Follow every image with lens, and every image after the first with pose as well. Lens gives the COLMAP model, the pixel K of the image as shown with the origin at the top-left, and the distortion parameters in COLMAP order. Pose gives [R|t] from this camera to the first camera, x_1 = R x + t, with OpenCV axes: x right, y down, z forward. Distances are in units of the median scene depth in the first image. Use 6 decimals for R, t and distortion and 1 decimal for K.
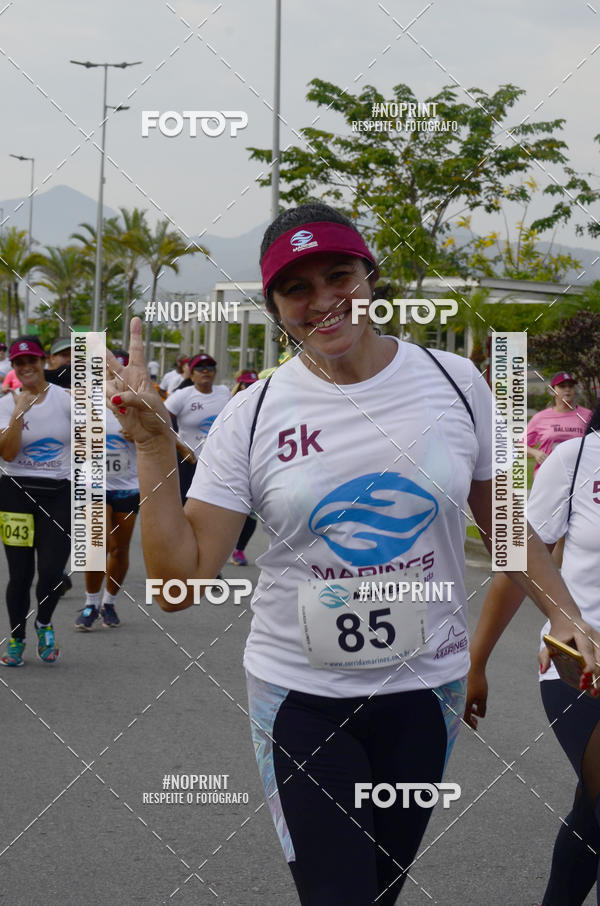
lens RADIAL K [[2365.7, 0, 300.0], [0, 2365.7, 453.0], [0, 0, 1]] dist [-0.114746, -0.806441]
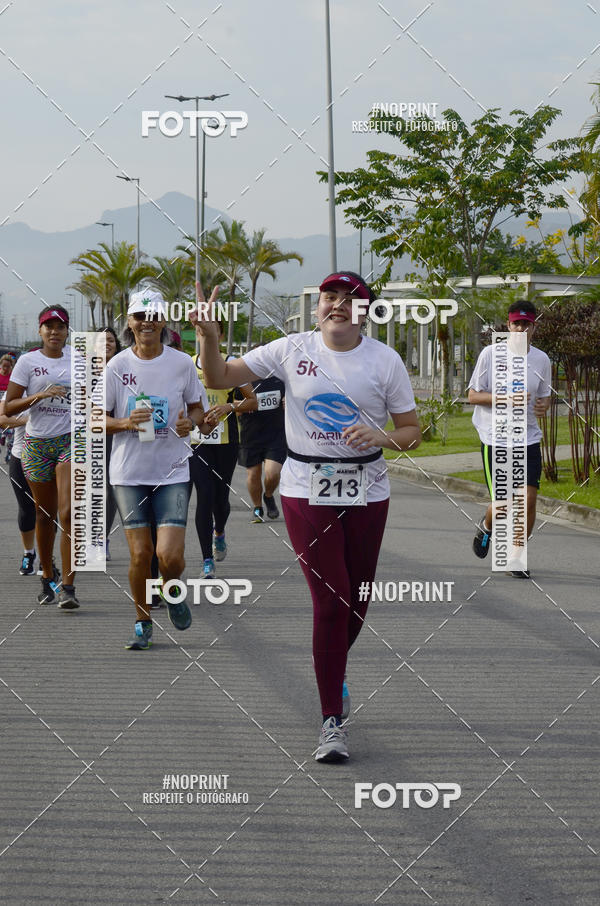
lens RADIAL K [[2467.6, 0, 300.0], [0, 2467.6, 453.0], [0, 0, 1]] dist [-0.175427, -0.689872]
pose [[0.997789, -0.036260, -0.055699, 0.029611], [0.036192, 0.999342, -0.002228, 0.010229], [0.055743, 0.000208, 0.998445, -0.194298]]
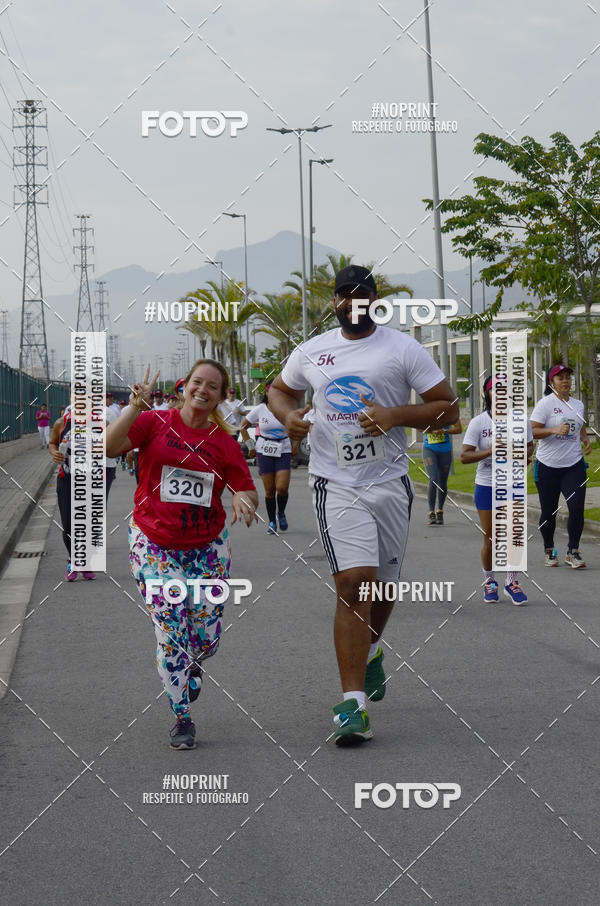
lens RADIAL K [[2412.9, 0, 300.0], [0, 2412.9, 453.0], [0, 0, 1]] dist [-0.198903, 0.526395]
pose [[0.992684, -0.061158, -0.104109, 0.029623], [0.059567, 0.998056, -0.018324, 0.007848], [0.105027, 0.011989, 0.994397, -0.135558]]
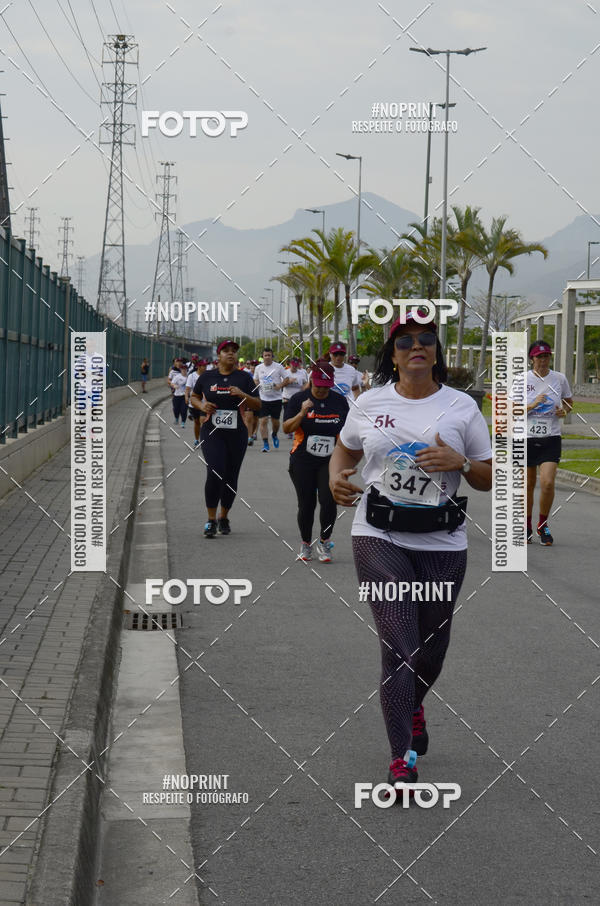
lens RADIAL K [[2276.5, 0, 300.0], [0, 2276.5, 453.0], [0, 0, 1]] dist [-0.190476, -0.072701]
pose [[0.992168, -0.005922, -0.124774, -0.034140], [0.005957, 0.999982, -0.000095, -0.005445], [0.124772, -0.000649, 0.992185, 0.111362]]
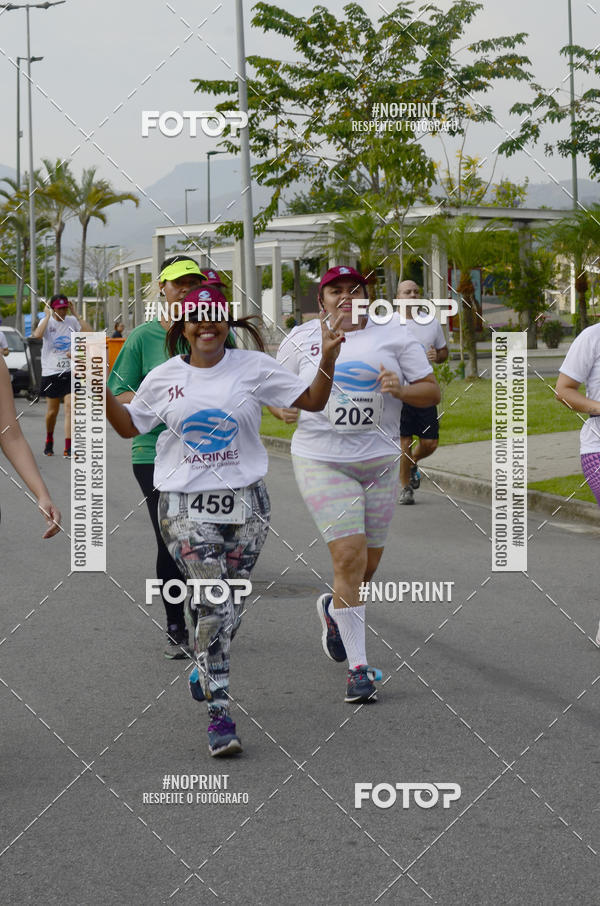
lens RADIAL K [[2276.5, 0, 300.0], [0, 2276.5, 453.0], [0, 0, 1]] dist [-0.190476, -0.072701]
pose [[0.997405, -0.058448, 0.042048, -0.025344], [0.057382, 0.998010, 0.026130, -0.002795], [-0.043492, -0.023649, 0.998774, 0.097753]]
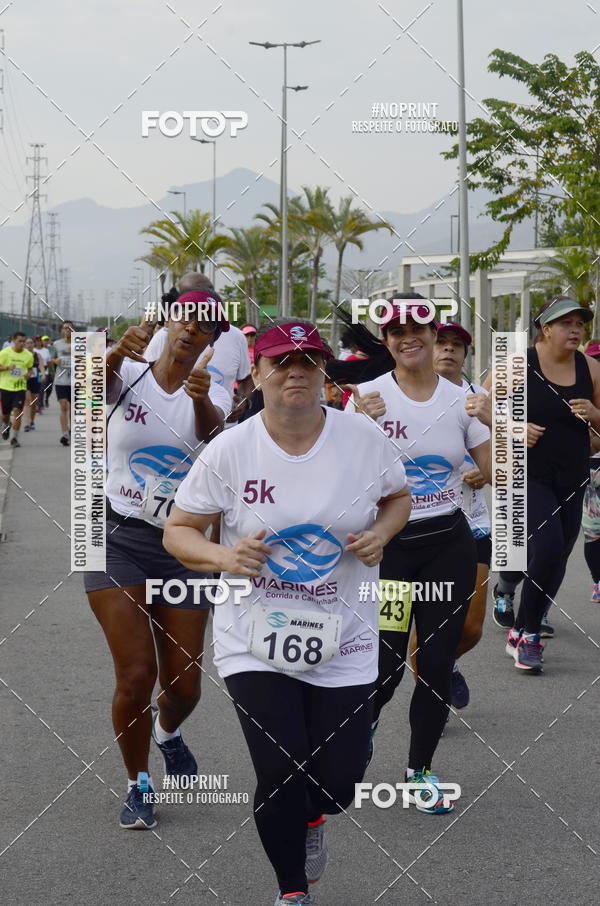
lens RADIAL K [[2347.5, 0, 300.0], [0, 2347.5, 453.0], [0, 0, 1]] dist [-0.194765, 0.231861]
pose [[0.996473, -0.030162, -0.078303, -0.004128], [0.030975, 0.999478, 0.009184, 0.000274], [0.077985, -0.011577, 0.996887, 0.008052]]
